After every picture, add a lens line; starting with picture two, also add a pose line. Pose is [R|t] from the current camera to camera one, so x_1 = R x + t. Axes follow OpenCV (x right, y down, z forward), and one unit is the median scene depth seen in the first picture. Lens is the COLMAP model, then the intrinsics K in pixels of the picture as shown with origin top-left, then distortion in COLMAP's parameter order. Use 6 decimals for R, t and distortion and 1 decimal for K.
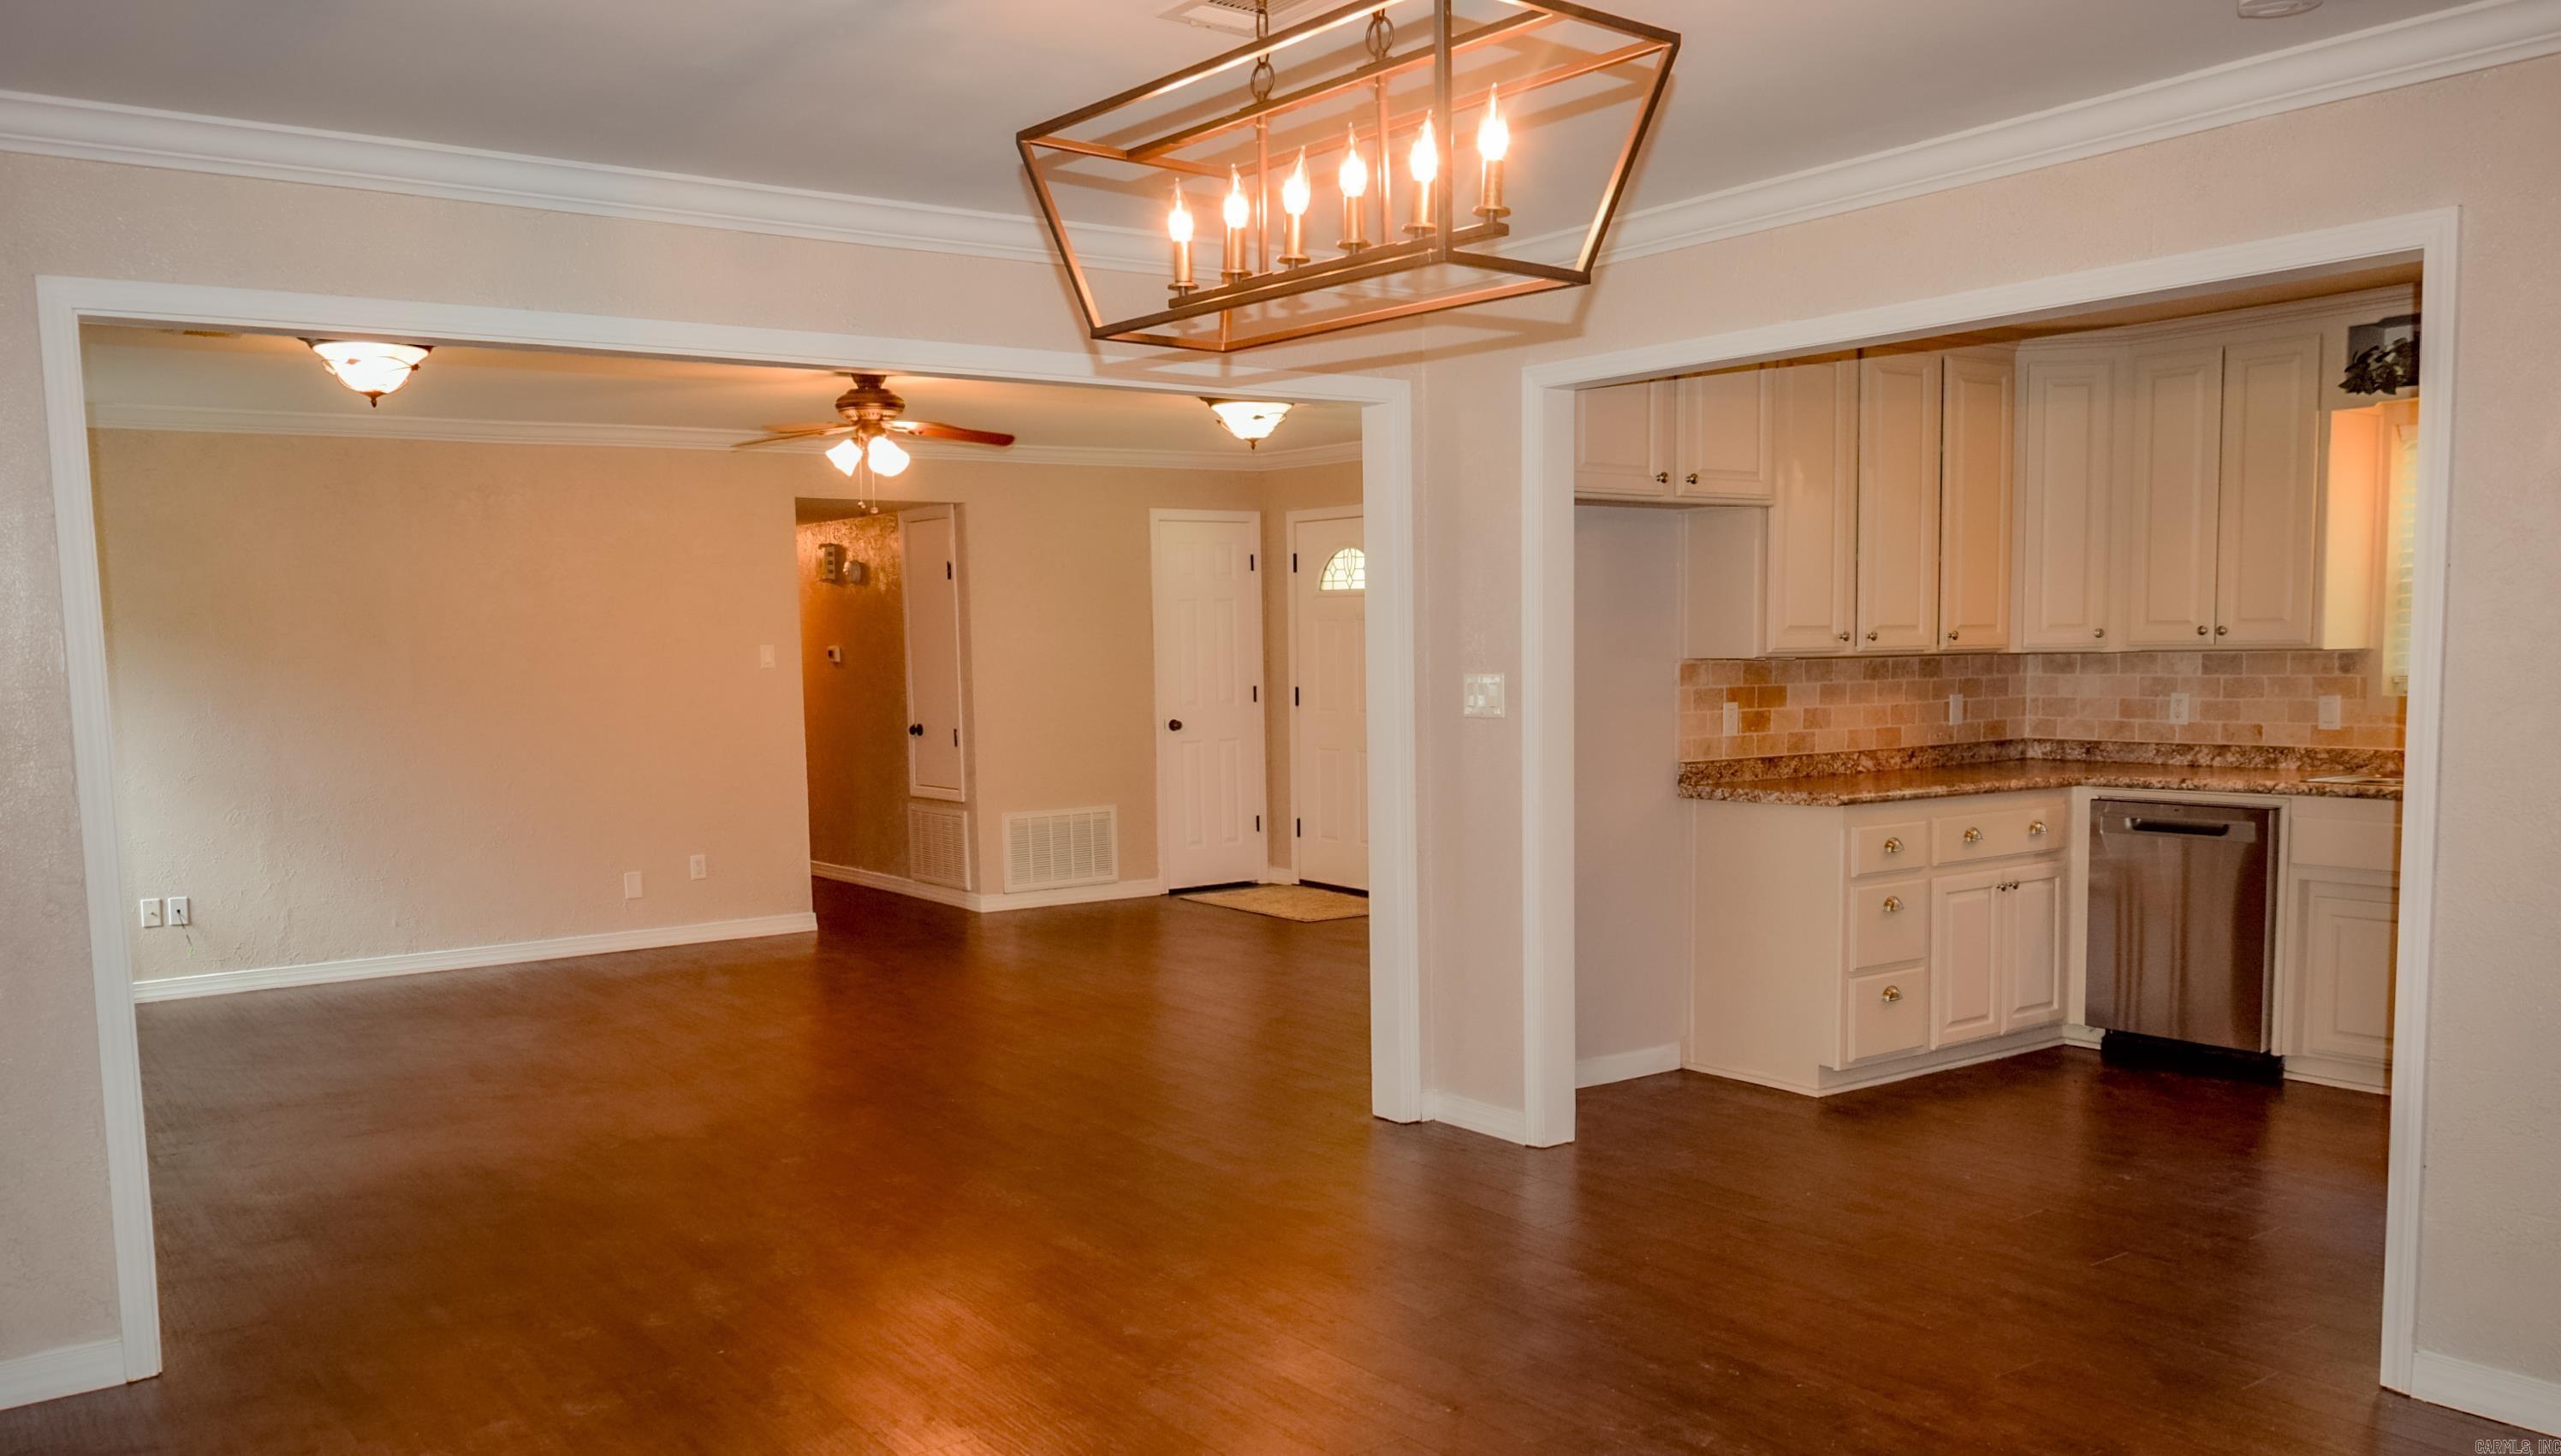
lens RADIAL K [[2088.8, 0, 1280.5], [0, 2088.8, 728.0], [0, 0, 1]] dist [0.006211, 0.004116]
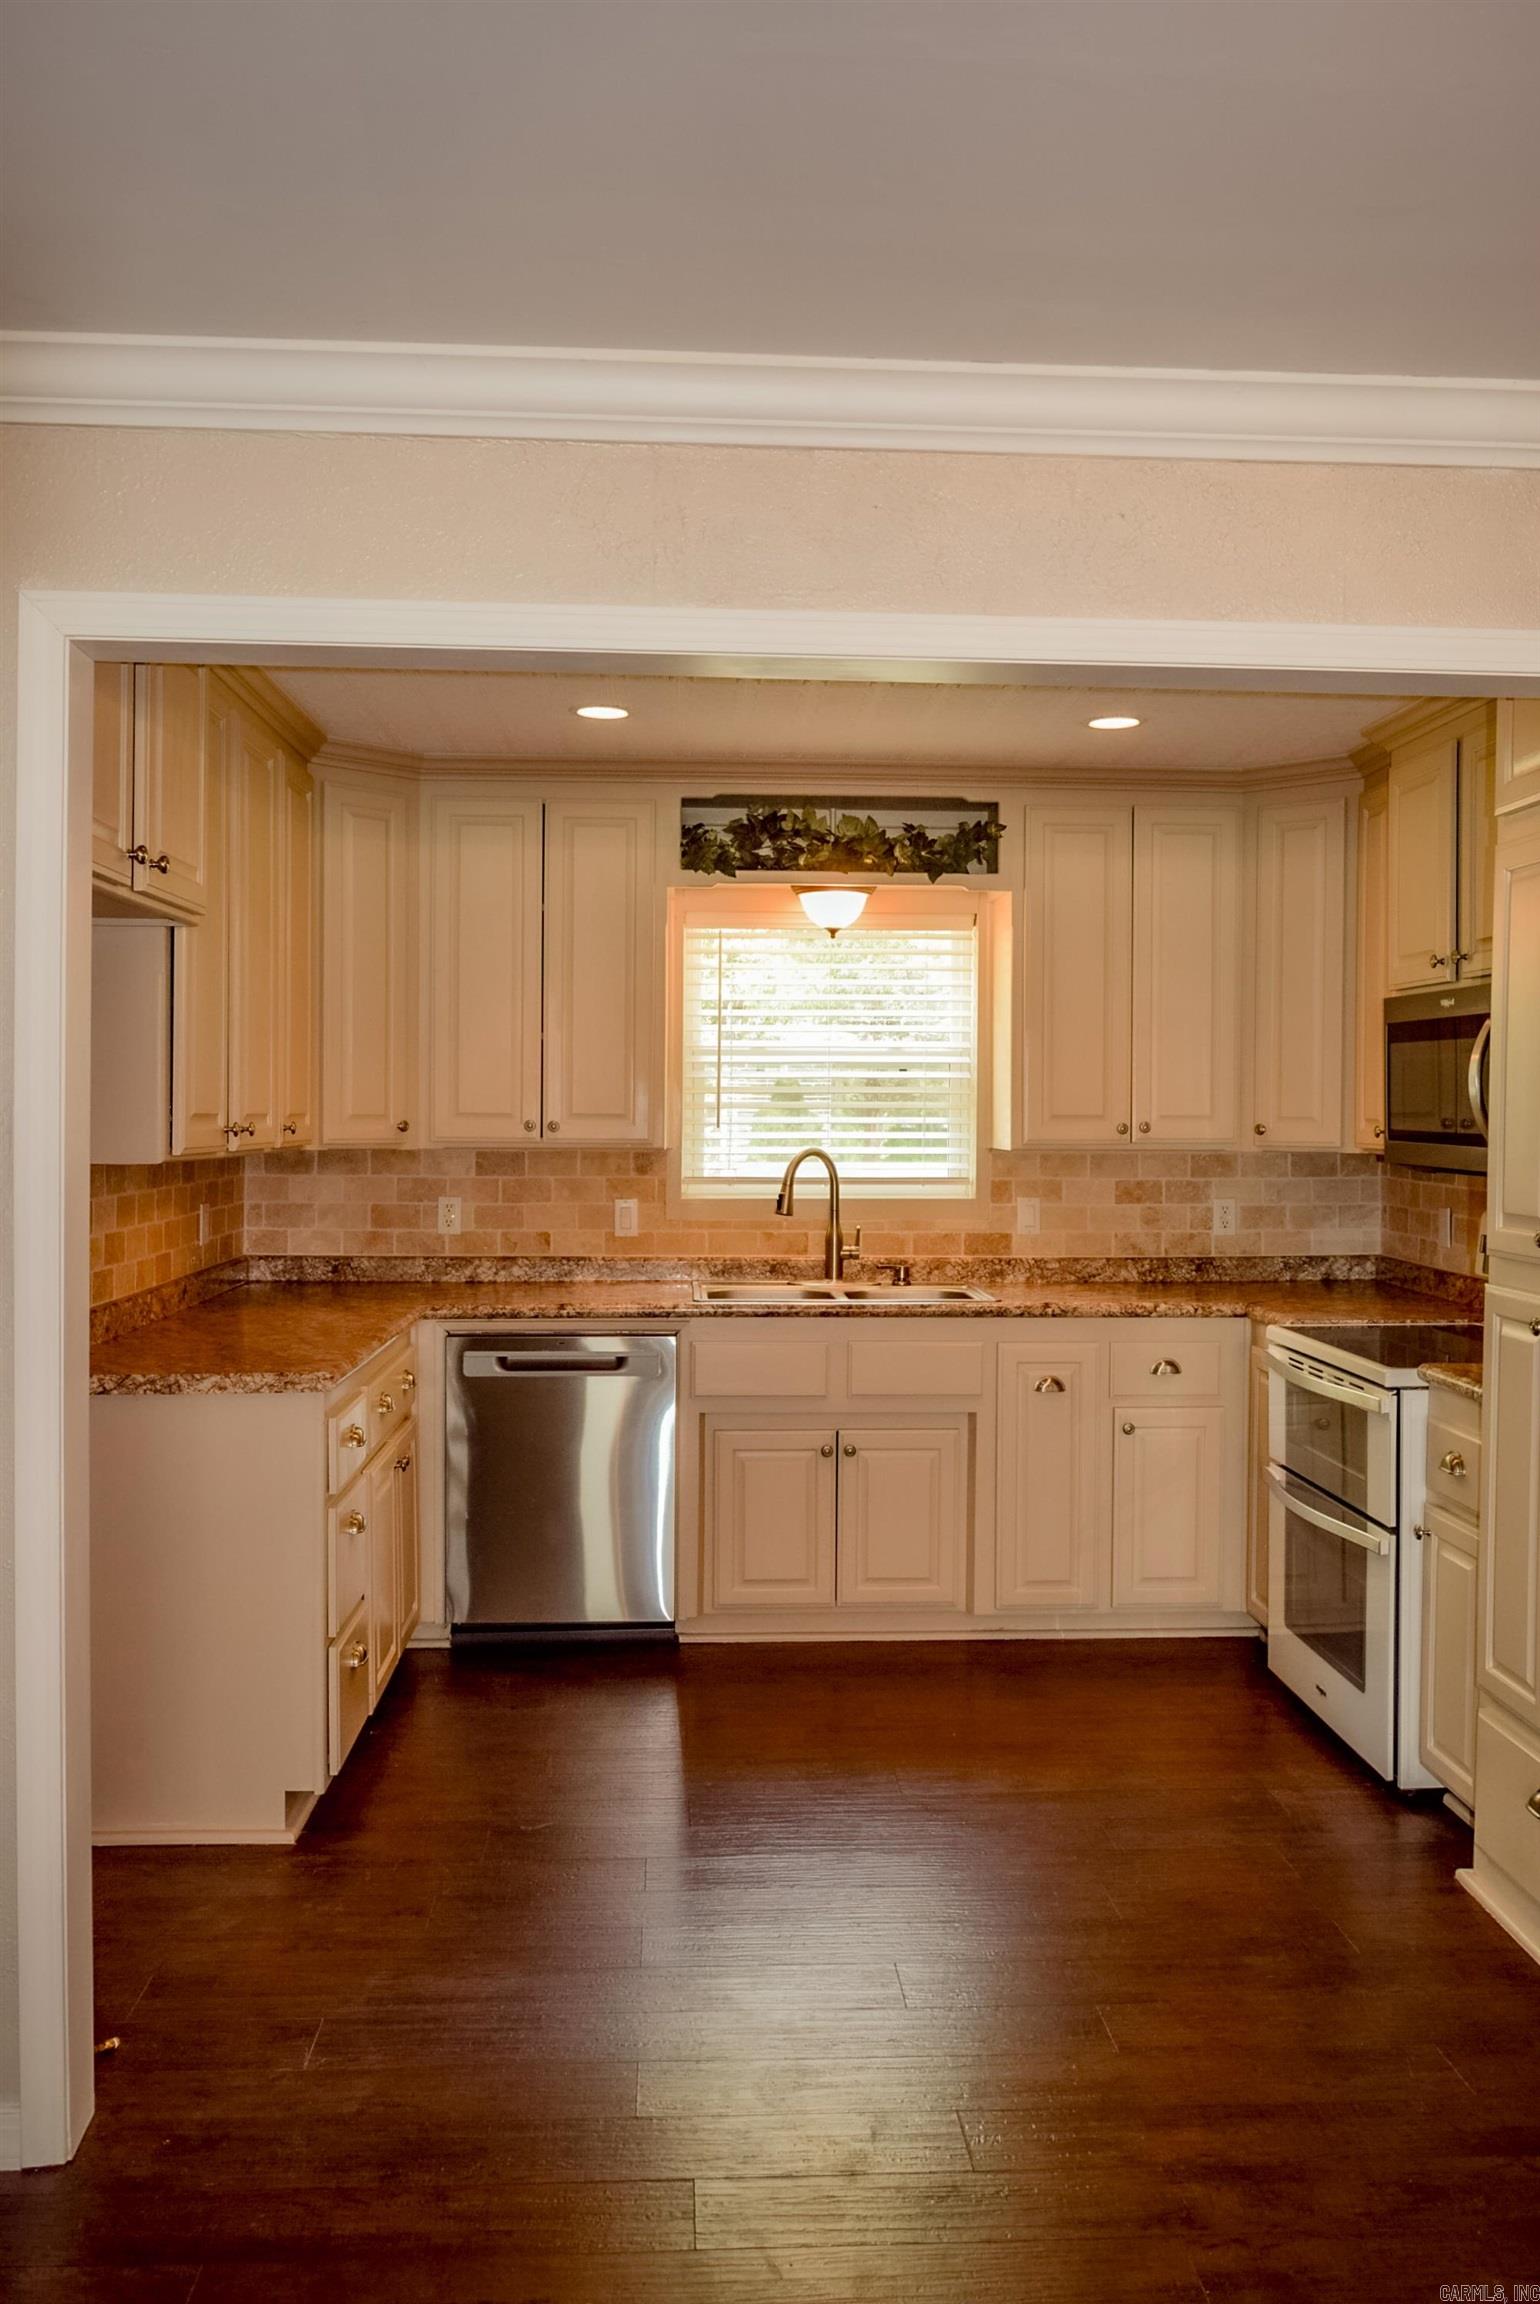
lens RADIAL K [[1790.4, 0, 770.0], [0, 1790.4, 1152.0], [0, 0, 1]] dist [-0.005653, -0.004428]
pose [[0.548393, -0.001859, 0.836219, -0.112094], [0.018878, 0.999770, -0.010157, -0.025721], [-0.836008, 0.021356, 0.548302, 0.496063]]
